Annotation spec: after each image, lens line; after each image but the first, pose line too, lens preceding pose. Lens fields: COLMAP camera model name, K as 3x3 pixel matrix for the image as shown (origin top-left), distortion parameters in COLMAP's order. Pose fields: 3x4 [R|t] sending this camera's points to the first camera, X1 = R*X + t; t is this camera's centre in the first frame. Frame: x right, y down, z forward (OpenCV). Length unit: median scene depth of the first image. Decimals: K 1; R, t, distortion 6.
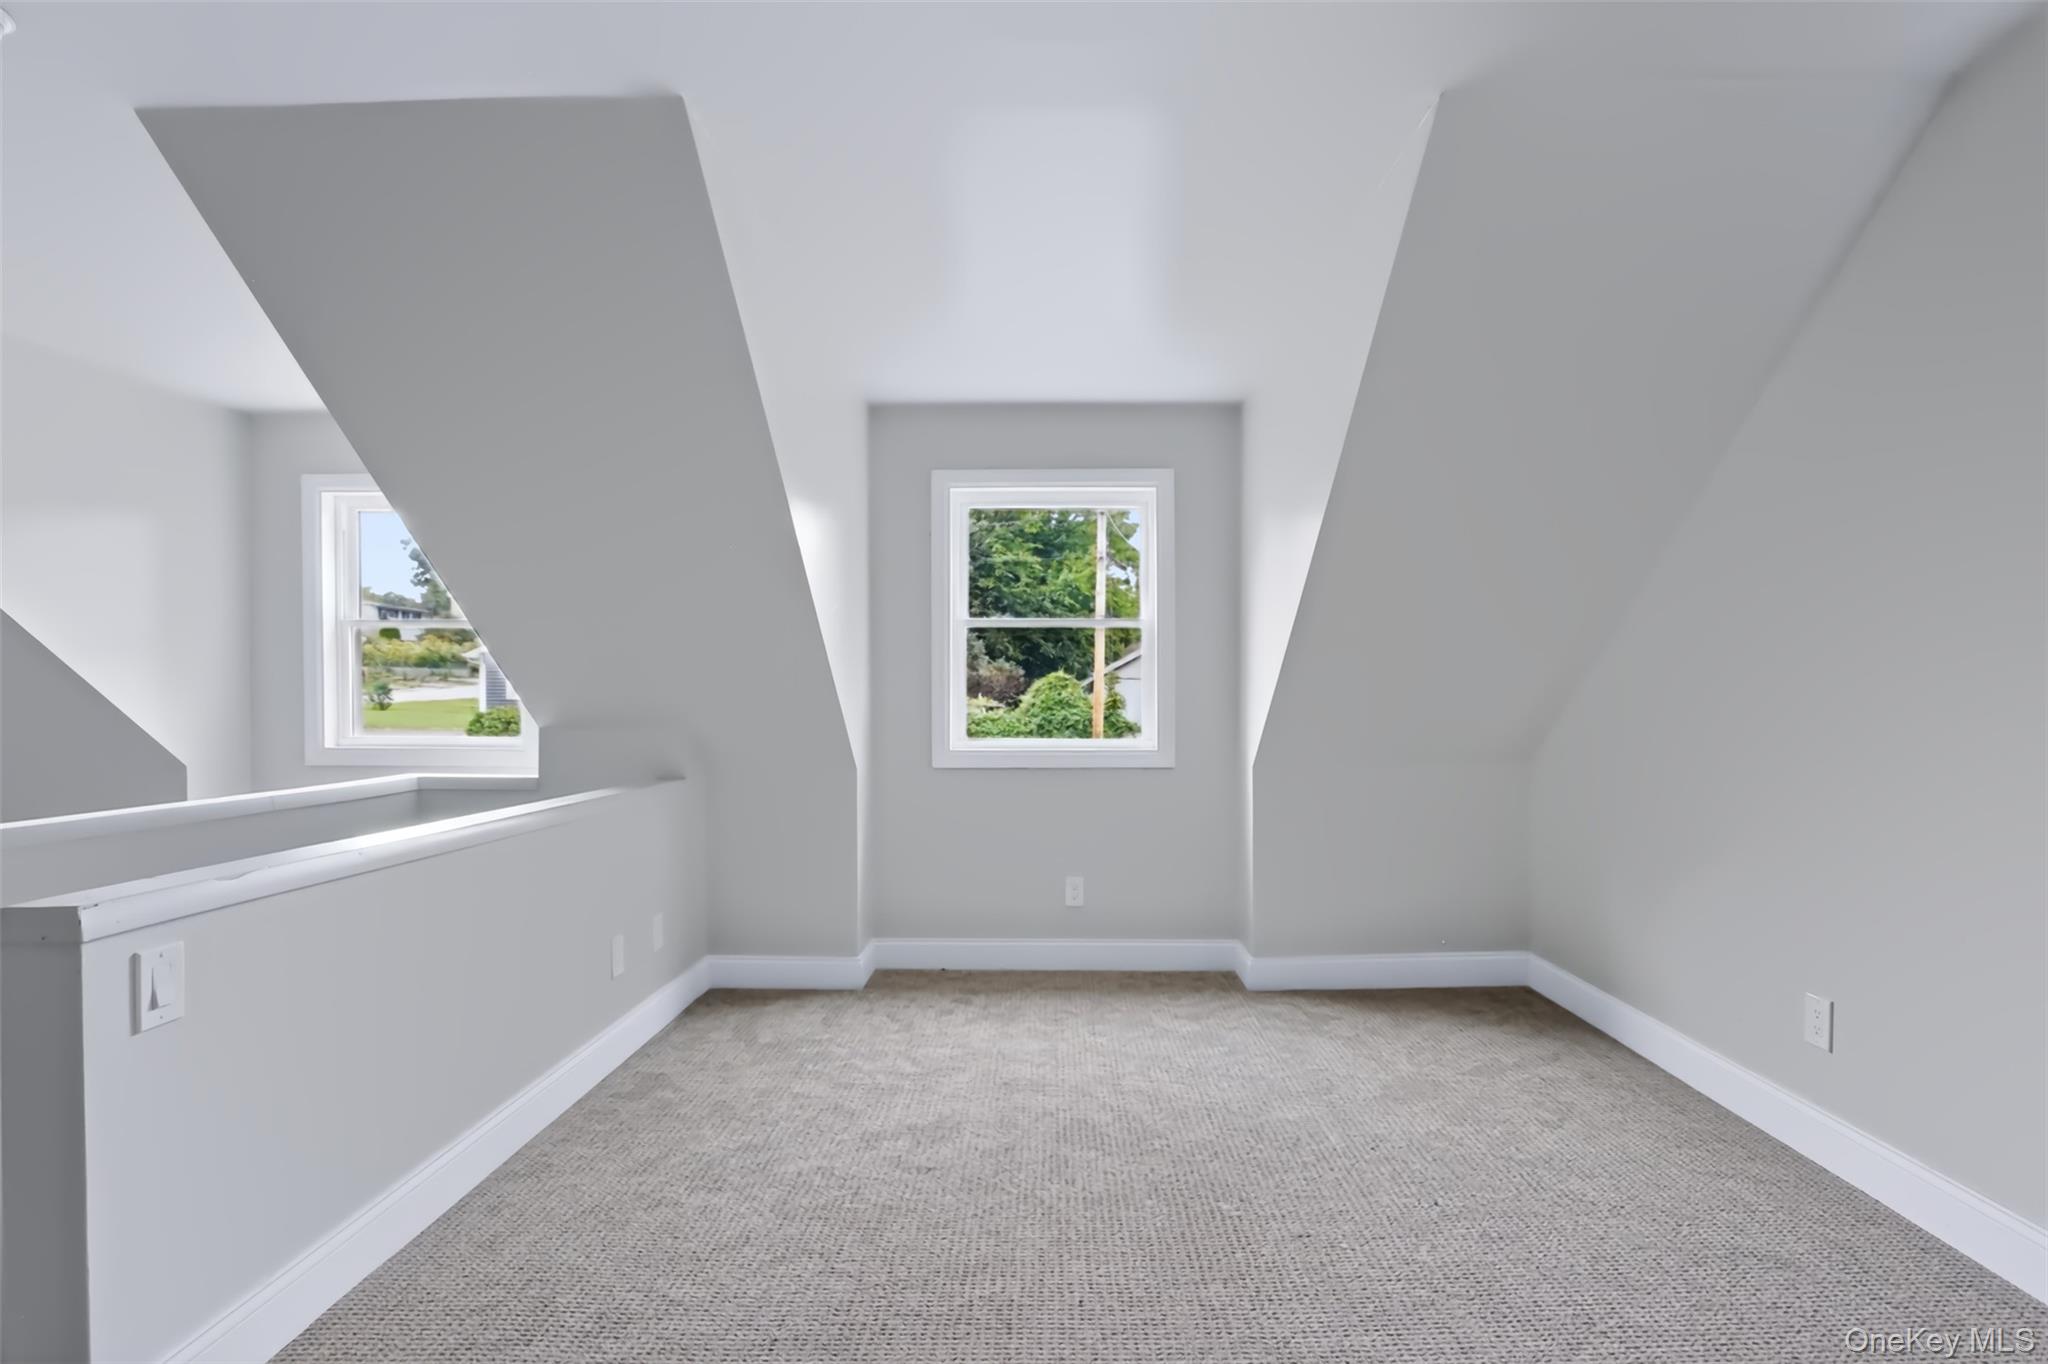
lens RADIAL K [[965.6, 0, 1048.1], [0, 965.6, 708.7], [0, 0, 1]] dist [-0.011082, 0.000504]
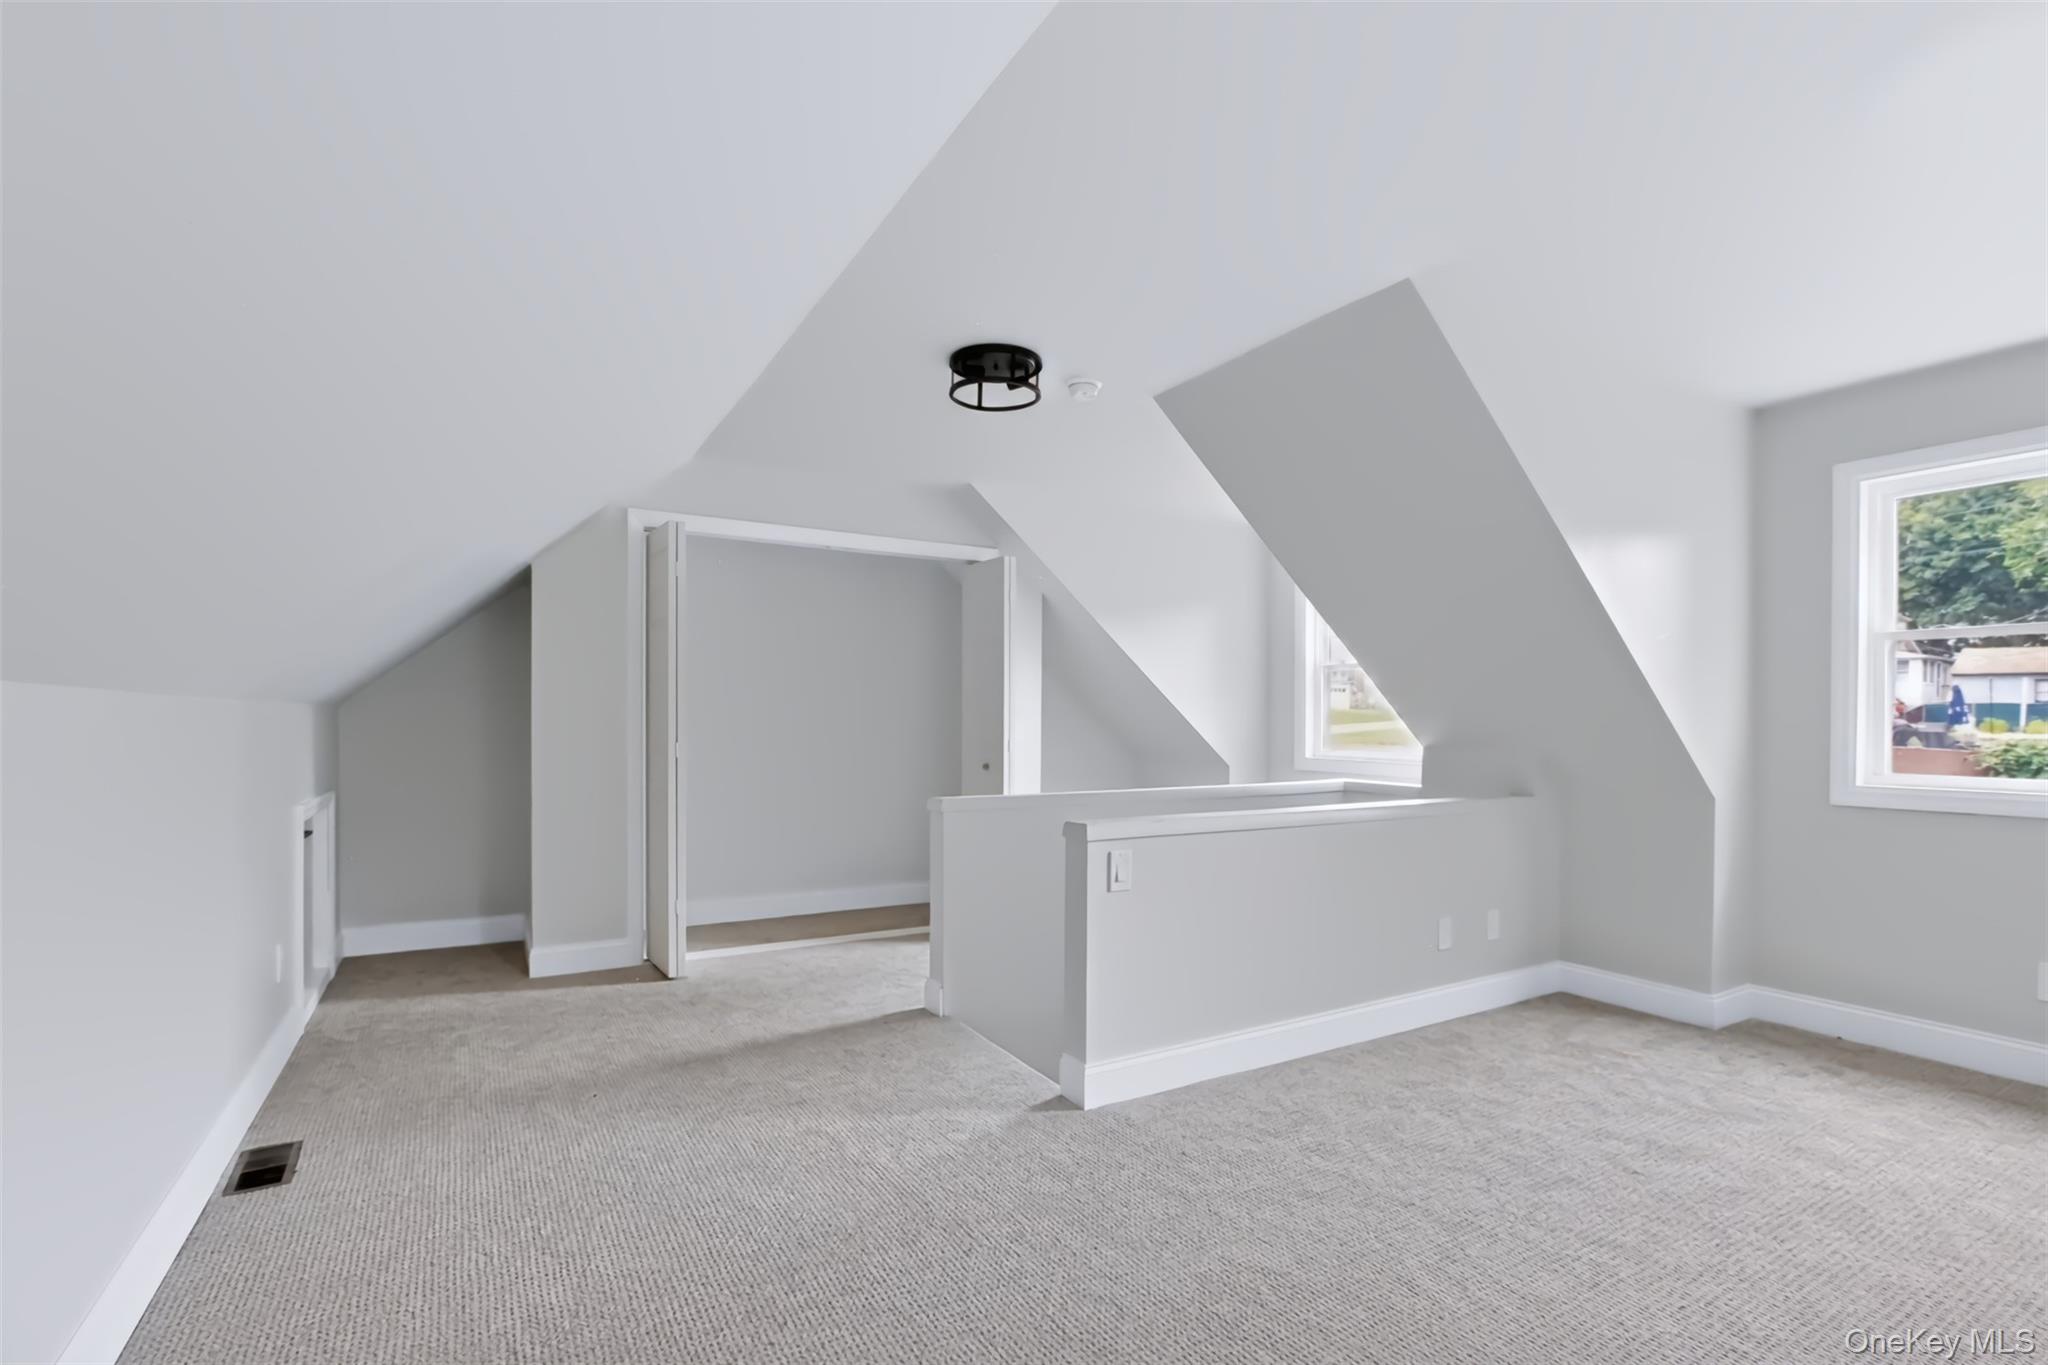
lens RADIAL K [[942.8, 0, 1024.8], [0, 942.8, 726.2], [0, 0, 1]] dist [-0.022148, 0.004488]
pose [[0.513859, 0.008150, -0.857836, 0.303128], [-0.012097, 0.999924, 0.002254, -0.004733], [0.857789, 0.009219, 0.513919, -0.079788]]
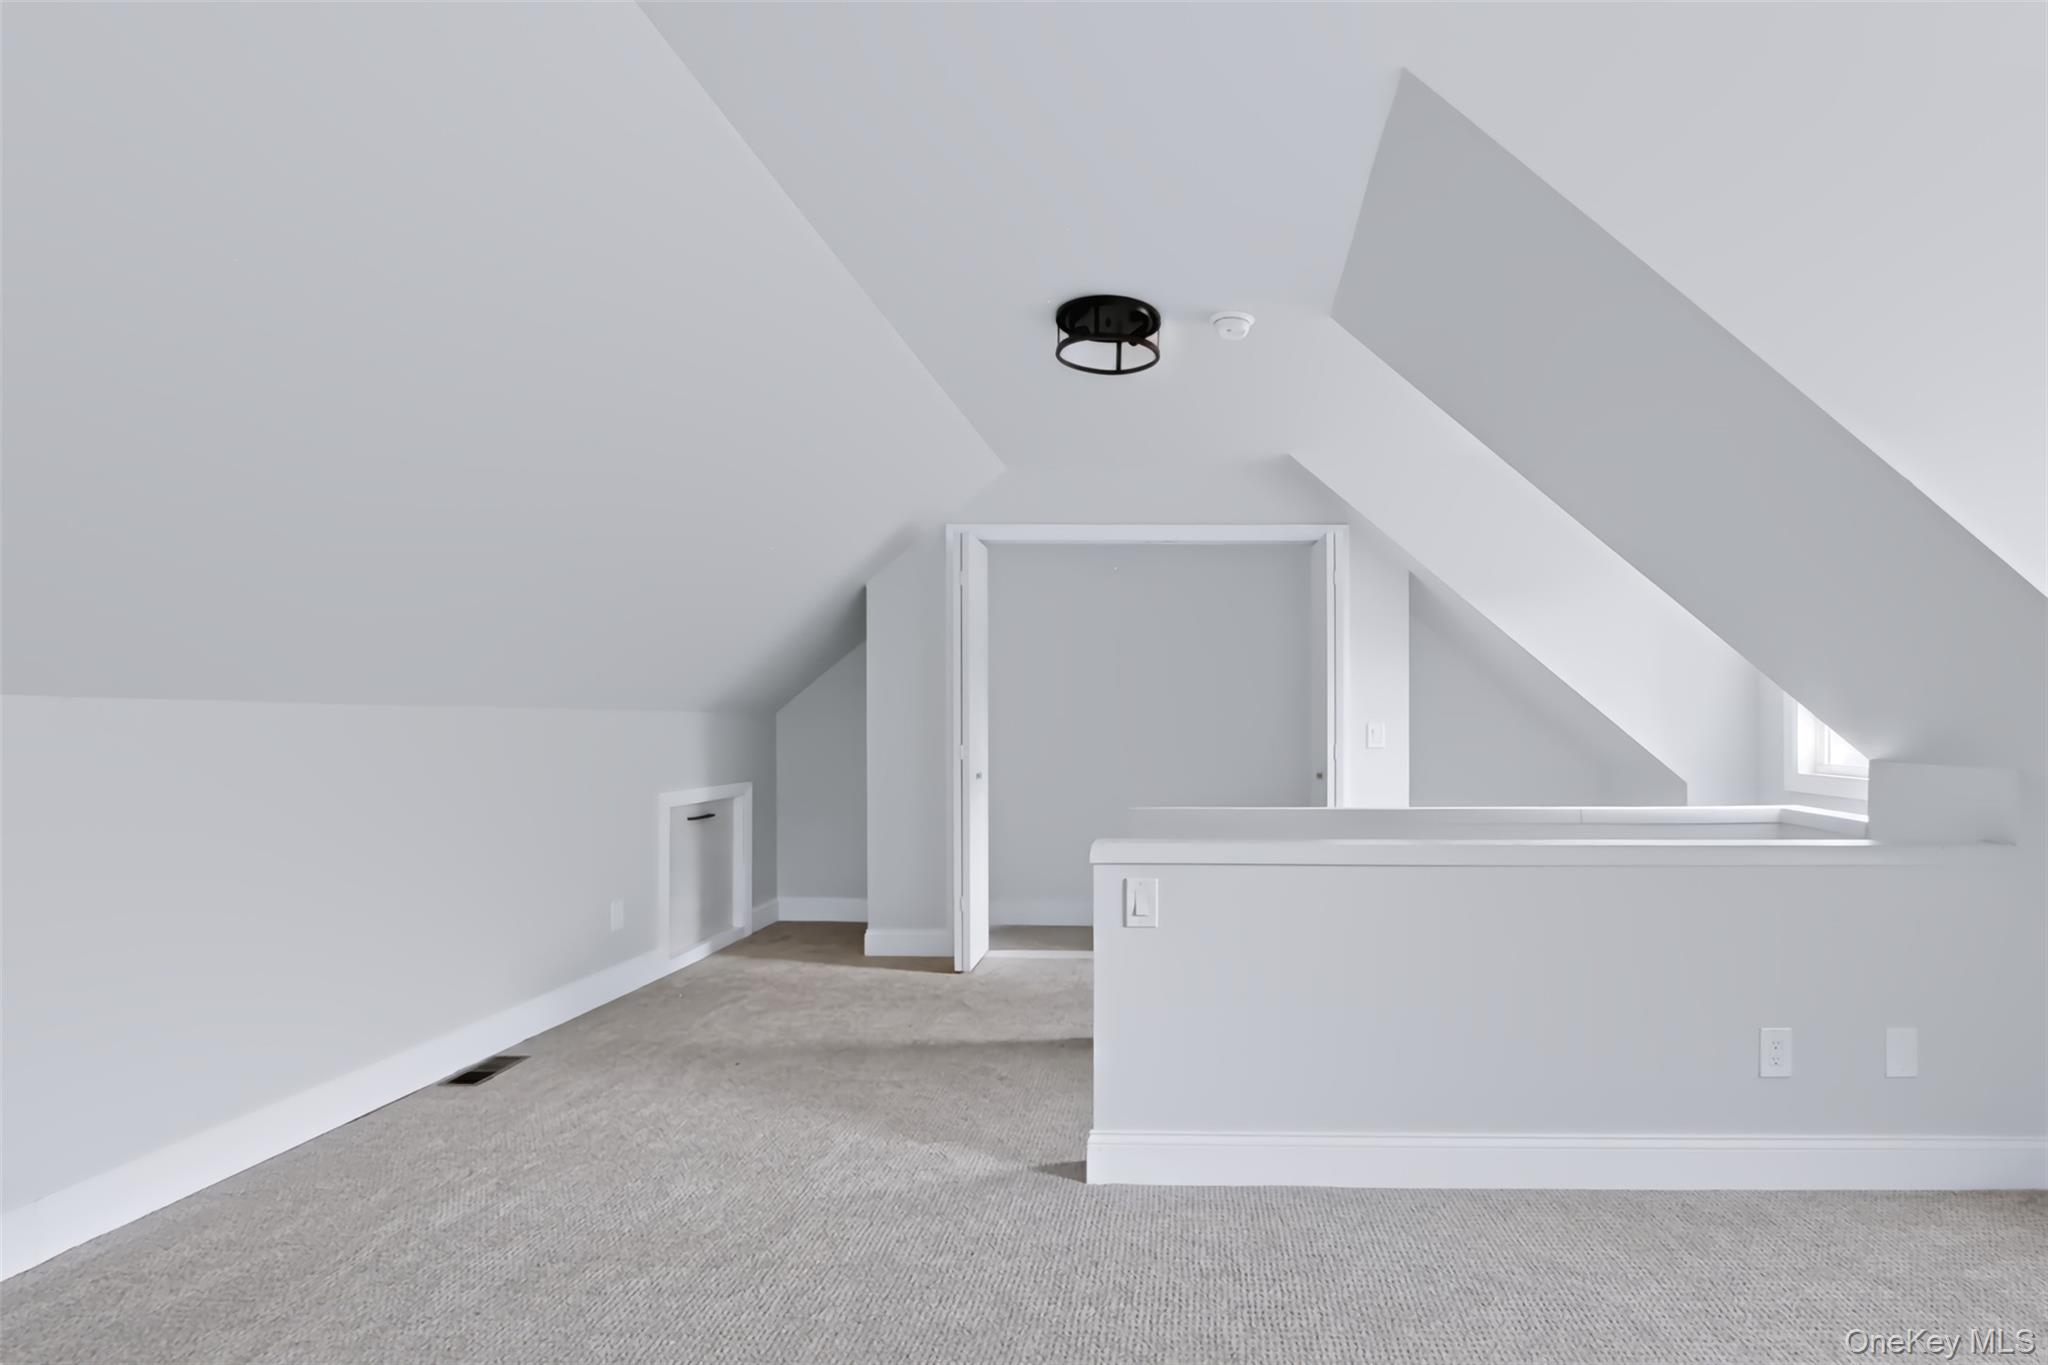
lens RADIAL K [[984.3, 0, 1127.1], [0, 984.3, 721.9], [0, 0, 1]] dist [-0.016478, 0.001089]
pose [[-0.018614, -0.001067, -0.999826, 0.355915], [-0.007703, 0.999970, -0.000923, -0.007717], [0.999797, 0.007684, -0.018621, 0.484837]]
